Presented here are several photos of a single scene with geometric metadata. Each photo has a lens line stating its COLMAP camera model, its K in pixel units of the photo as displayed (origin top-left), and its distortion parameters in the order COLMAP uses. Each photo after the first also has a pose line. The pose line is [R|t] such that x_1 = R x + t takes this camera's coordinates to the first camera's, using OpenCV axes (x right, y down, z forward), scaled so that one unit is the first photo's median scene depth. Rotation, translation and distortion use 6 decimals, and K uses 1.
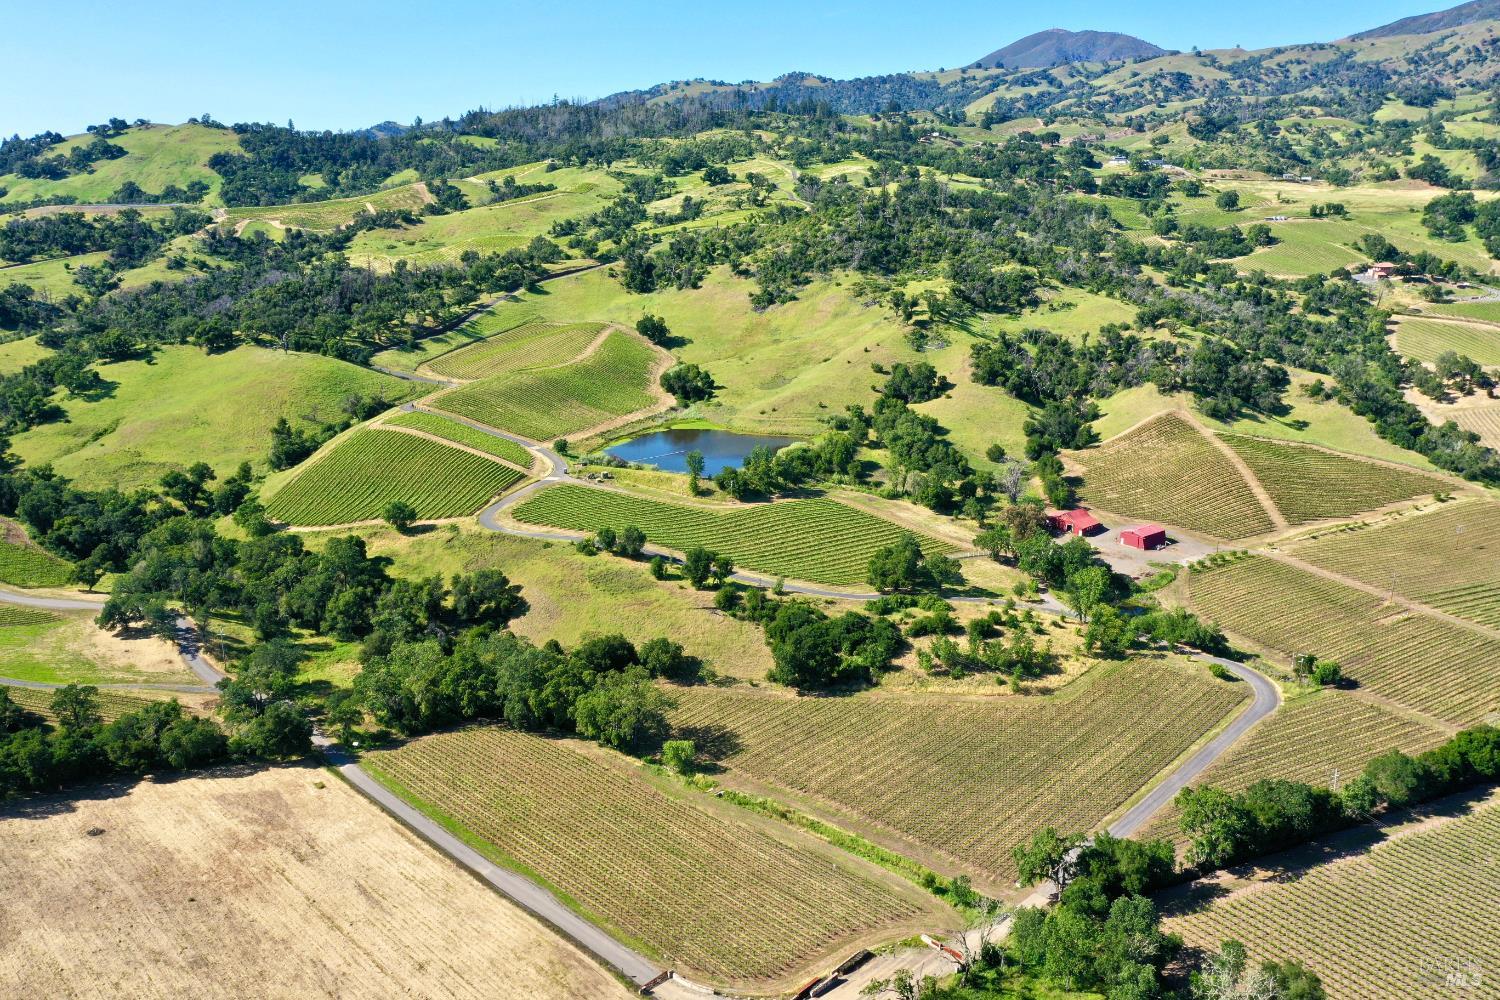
lens RADIAL K [[1186.7, 0, 747.4], [0, 1186.7, 496.3], [0, 0, 1]] dist [0.003611, -0.006377]
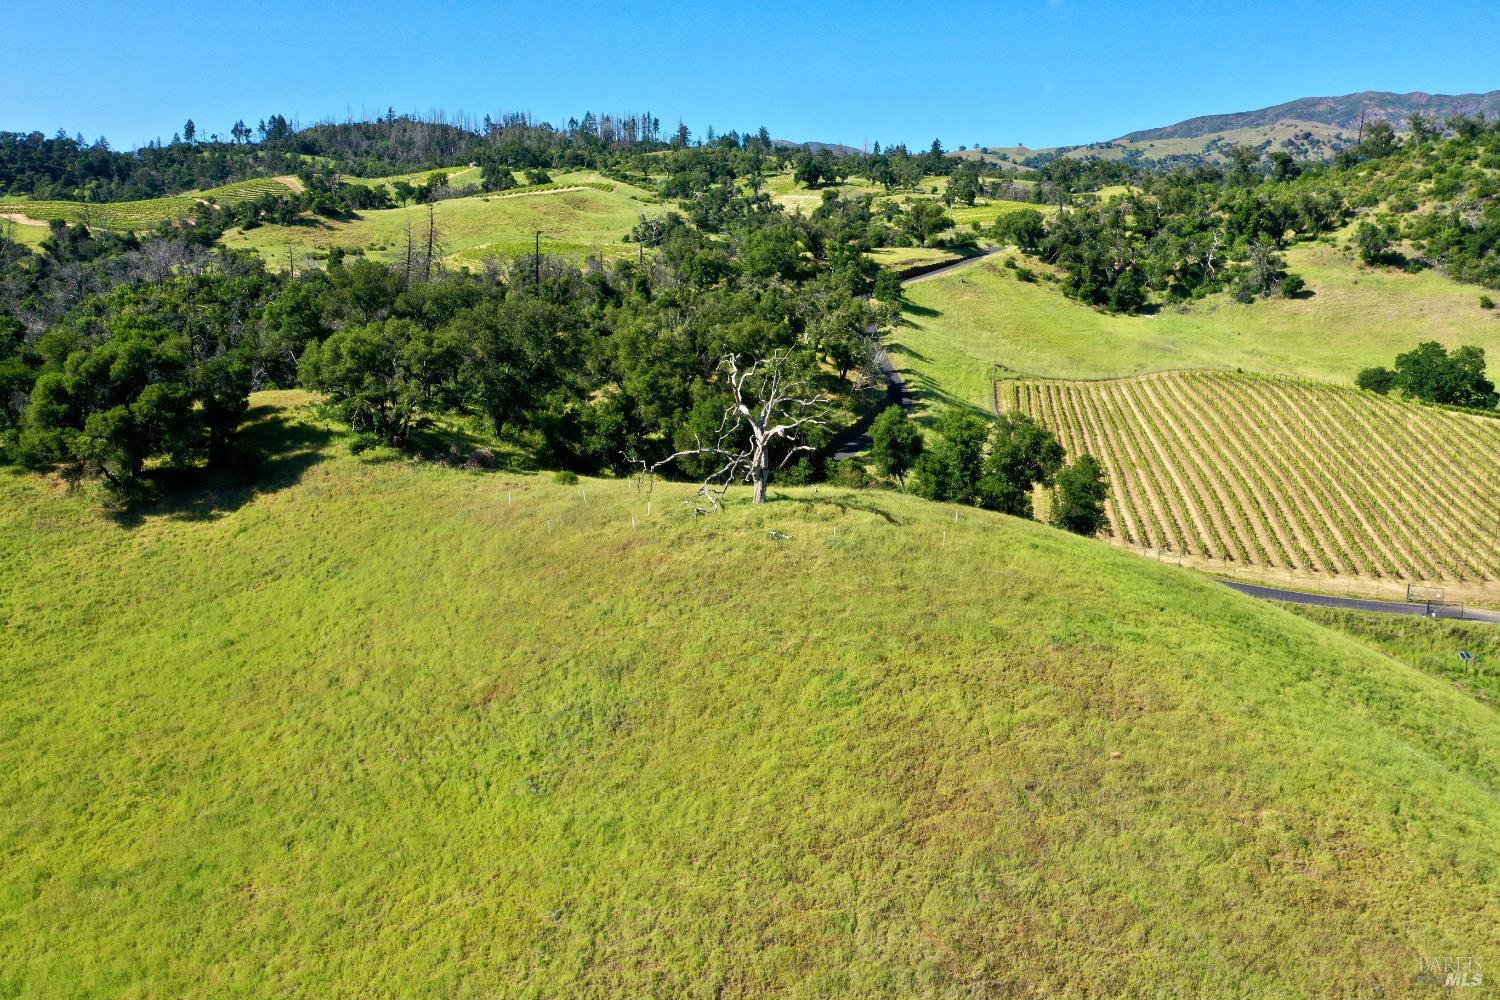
lens RADIAL K [[1186.7, 0, 749.3], [0, 1186.7, 500.3], [0, 0, 1]] dist [0.003611, -0.006377]
pose [[0.963619, -0.040388, 0.264210, -0.349916], [0.064948, 0.994271, -0.084891, -0.086529], [-0.259268, 0.098963, 0.960722, 0.690415]]
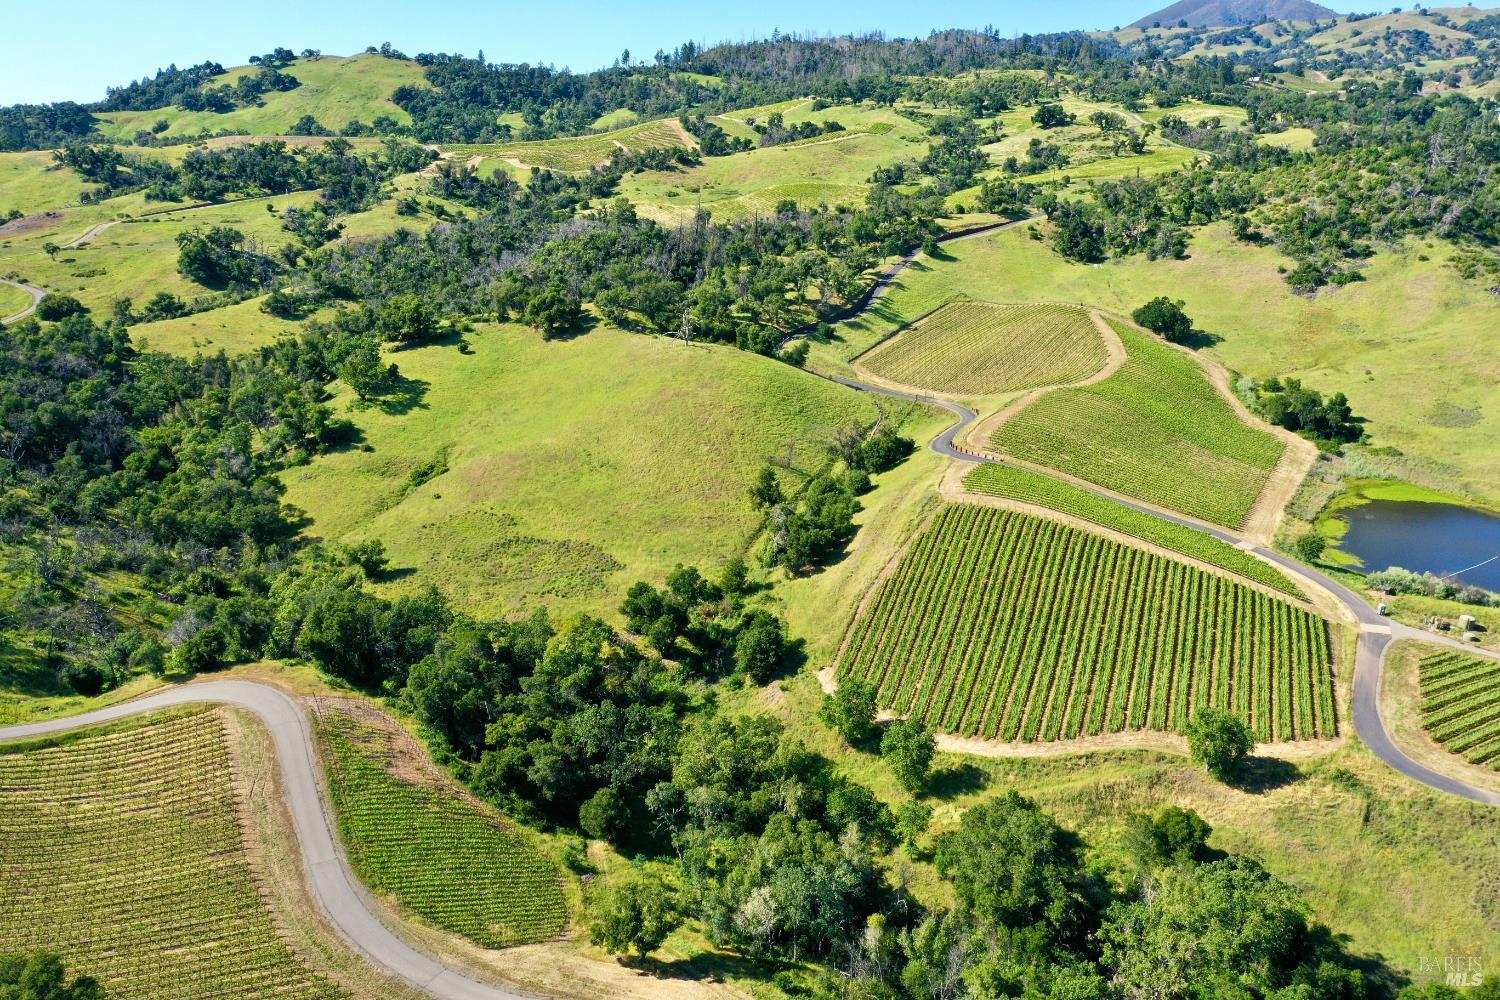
lens RADIAL K [[1186.7, 0, 750.0], [0, 1186.7, 492.0], [0, 0, 1]] dist [0.003611, -0.006377]
pose [[0.996922, 0.040901, -0.066887, -0.251273], [-0.039530, 0.998983, 0.021687, -0.046390], [0.067706, -0.018976, 0.997525, 0.303088]]
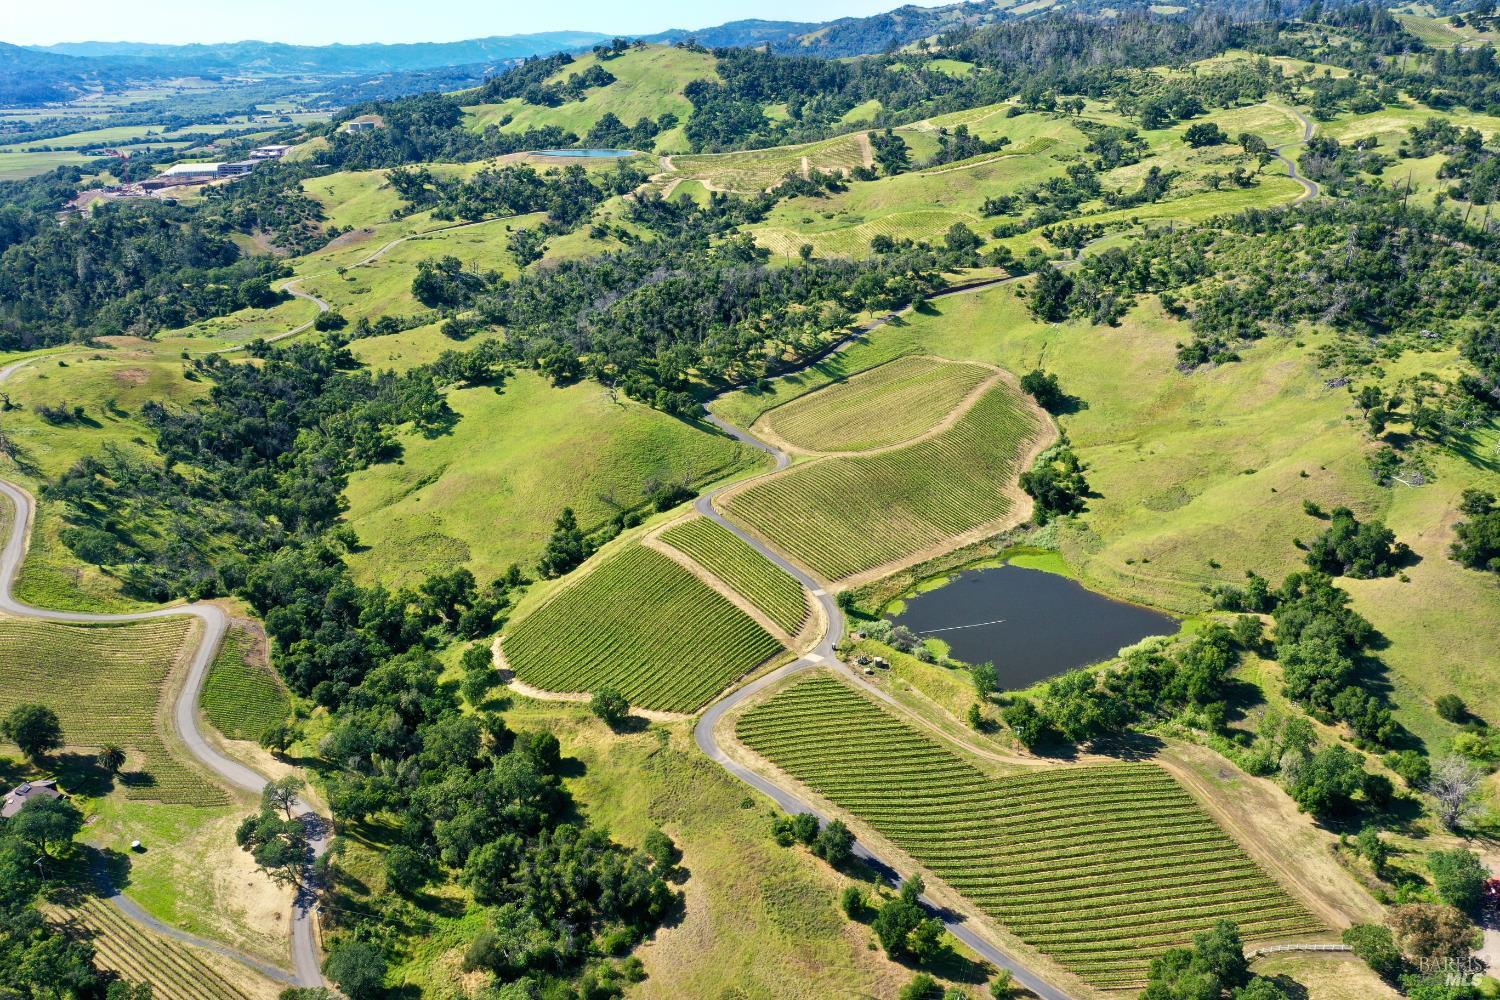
lens RADIAL K [[1186.7, 0, 748.9], [0, 1186.7, 494.5], [0, 0, 1]] dist [0.003611, -0.006377]
pose [[0.913242, 0.139726, -0.382708, 0.058397], [-0.100879, 0.987652, 0.119866, -0.138713], [0.394730, -0.070859, 0.916061, 0.151557]]
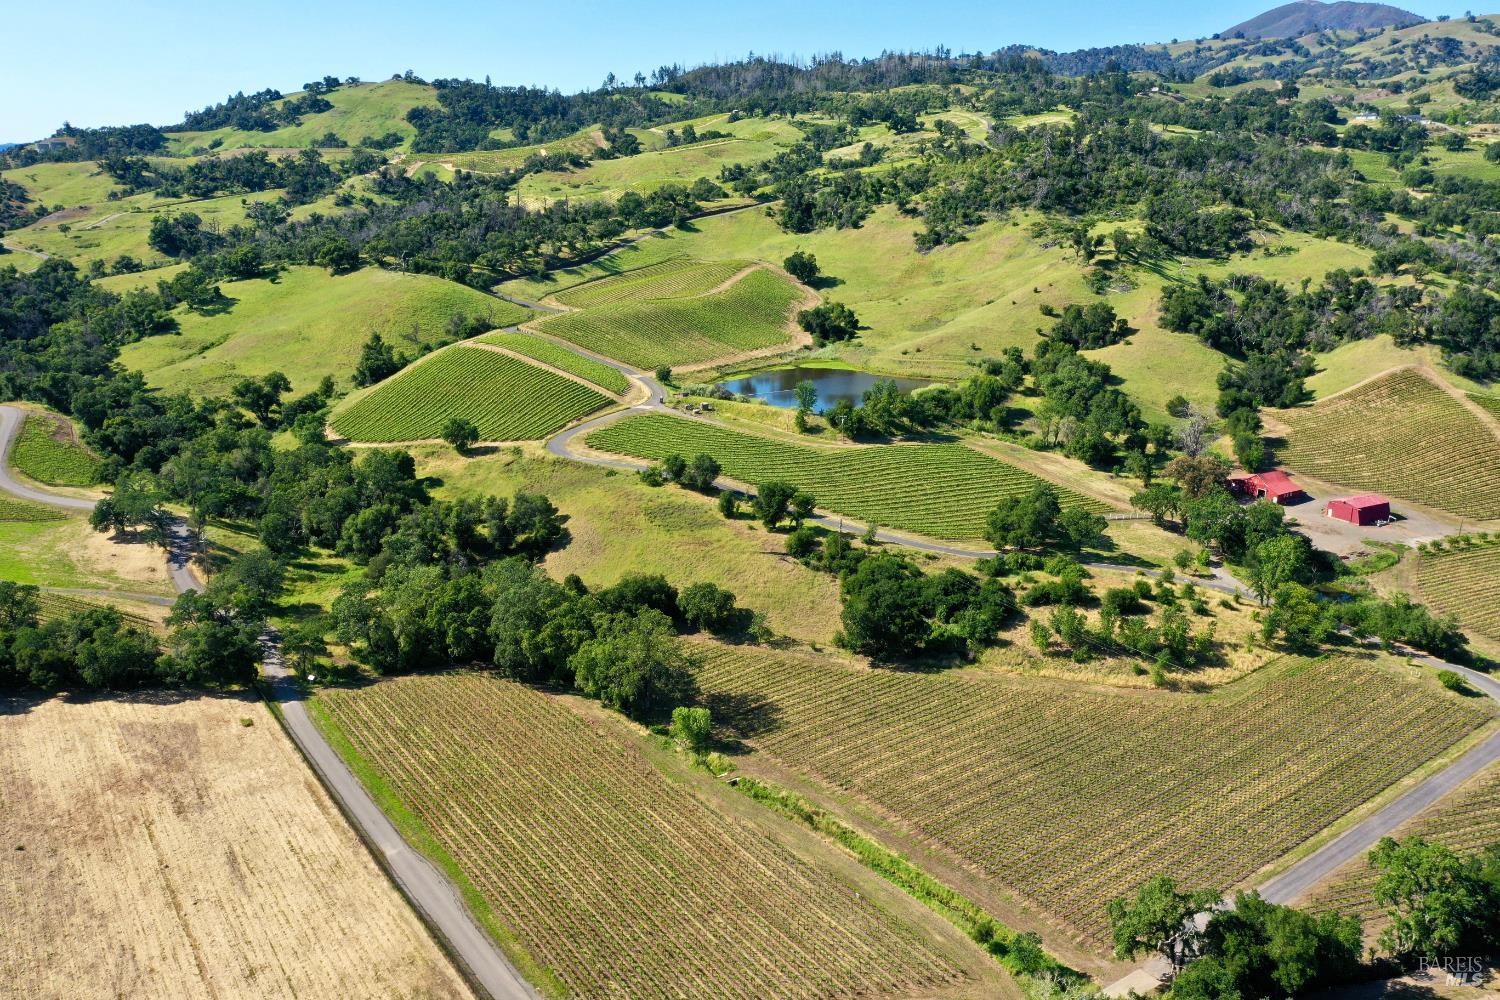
lens RADIAL K [[1186.7, 0, 748.1], [0, 1186.7, 495.3], [0, 0, 1]] dist [0.003611, -0.006377]
pose [[0.984729, 0.057322, -0.164385, 0.037307], [-0.055537, 0.998337, 0.015438, 0.020431], [0.164996, -0.006073, 0.986275, 0.092745]]
